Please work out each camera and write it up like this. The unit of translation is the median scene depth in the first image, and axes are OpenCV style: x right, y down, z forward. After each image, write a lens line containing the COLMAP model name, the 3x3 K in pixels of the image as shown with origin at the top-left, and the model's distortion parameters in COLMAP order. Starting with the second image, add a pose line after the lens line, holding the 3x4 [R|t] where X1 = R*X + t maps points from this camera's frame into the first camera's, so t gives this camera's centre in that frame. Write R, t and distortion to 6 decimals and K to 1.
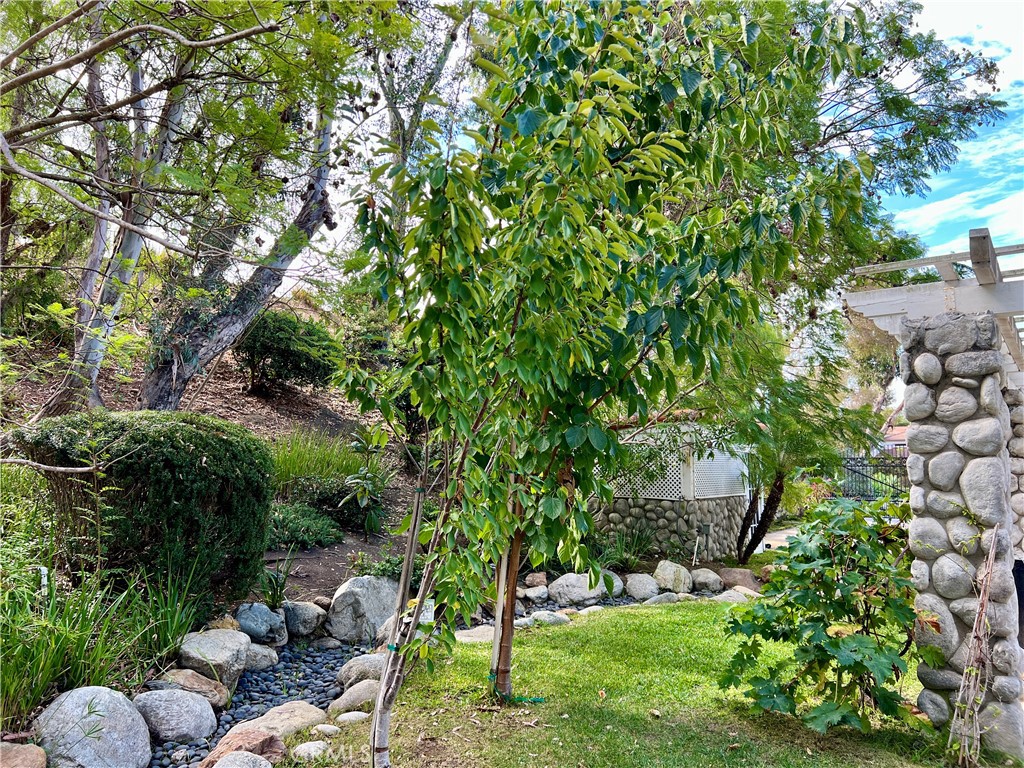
lens RADIAL K [[766.3, 0, 512.0], [0, 766.3, 384.0], [0, 0, 1]] dist [0.055876, 0.000245]
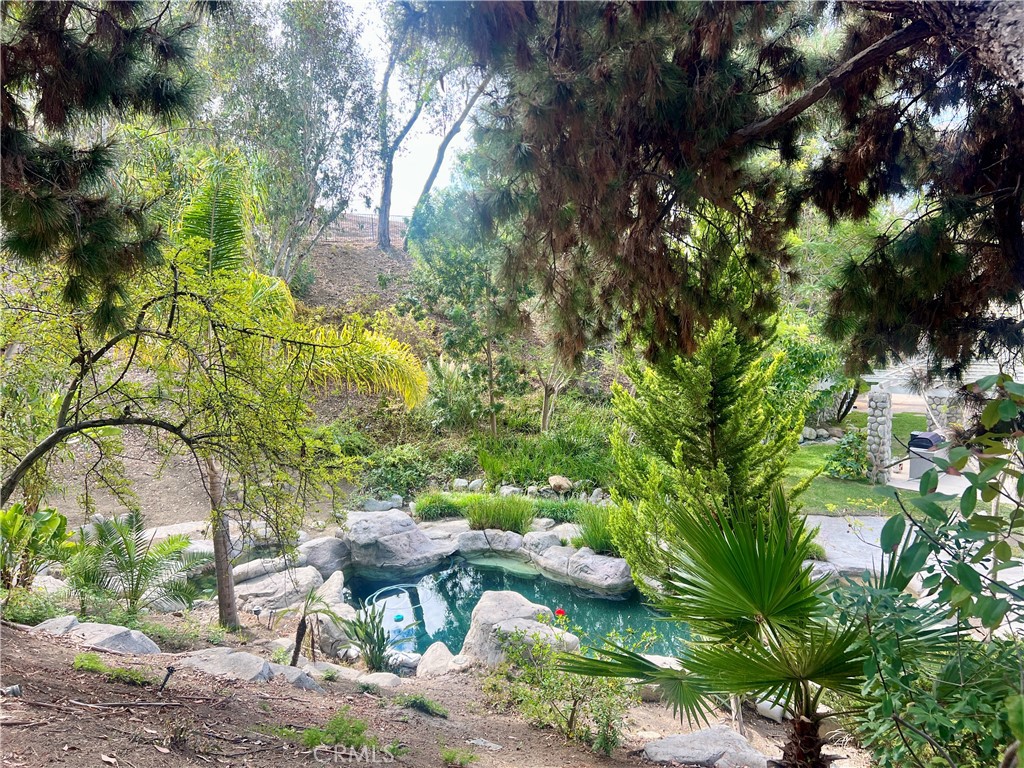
lens RADIAL K [[766.3, 0, 512.0], [0, 766.3, 384.0], [0, 0, 1]] dist [0.055876, 0.000245]
pose [[0.988161, -0.030665, -0.150324, -0.512892], [0.067739, 0.966349, 0.248155, -0.830599], [0.137656, -0.255400, 0.956986, -2.128017]]
